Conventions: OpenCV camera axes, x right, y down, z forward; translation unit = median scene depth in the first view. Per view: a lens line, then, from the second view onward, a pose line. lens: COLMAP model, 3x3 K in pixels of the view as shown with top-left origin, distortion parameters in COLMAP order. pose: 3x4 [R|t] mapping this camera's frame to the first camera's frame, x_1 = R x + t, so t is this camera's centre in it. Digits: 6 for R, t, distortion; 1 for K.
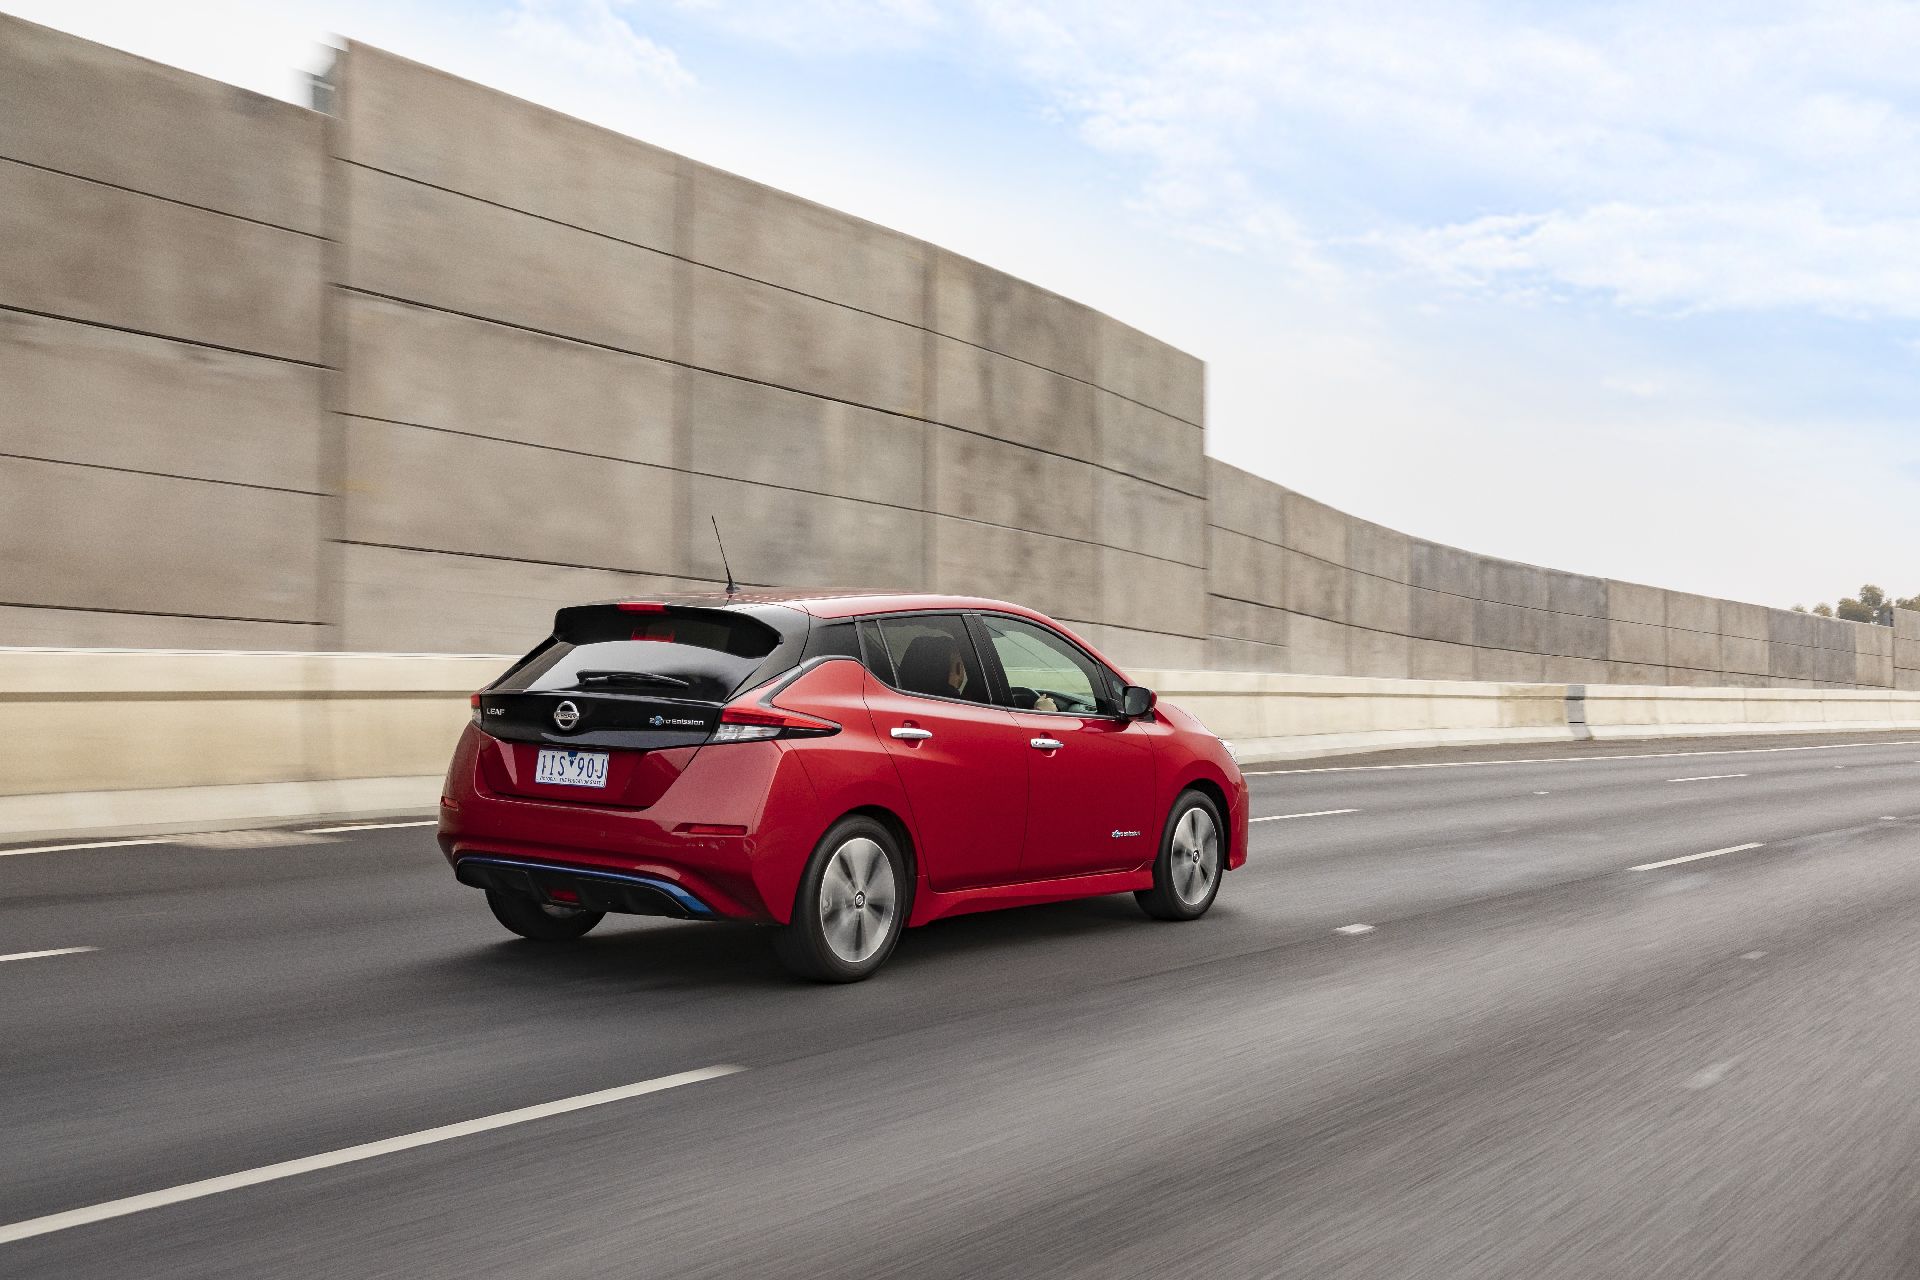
lens RADIAL K [[1978.4, 0, 960.0], [0, 1978.4, 640.0], [0, 0, 1]] dist [0.005731, 0.002489]
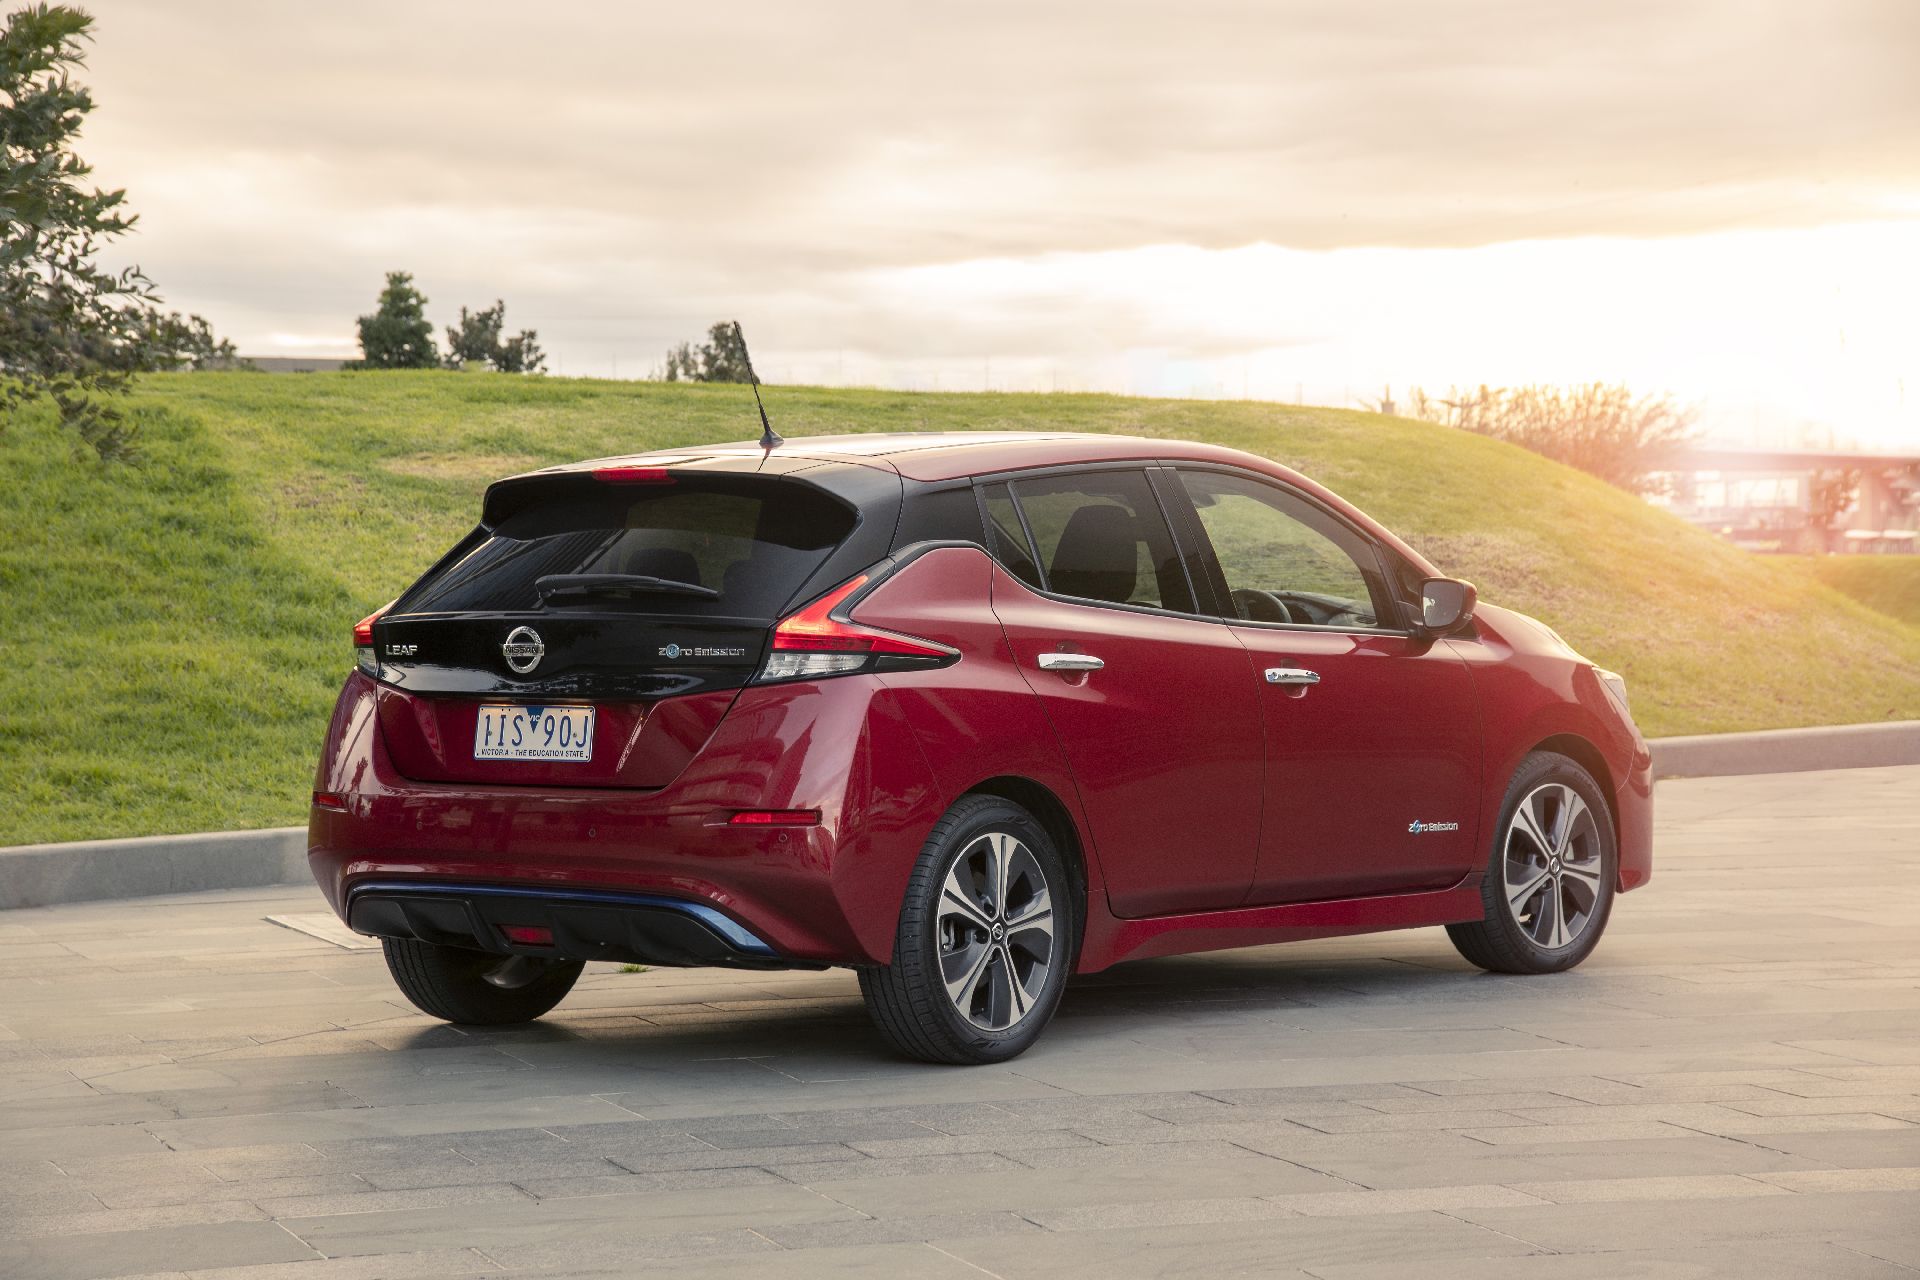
lens RADIAL K [[4028.1, 0, 960.0], [0, 4028.1, 640.0], [0, 0, 1]] dist [0.257906, 0.013667]
pose [[0.998438, -0.035311, -0.043297, -0.004287], [0.036335, 0.999073, 0.023103, 0.009880], [0.042441, -0.024640, 0.998795, -0.260947]]
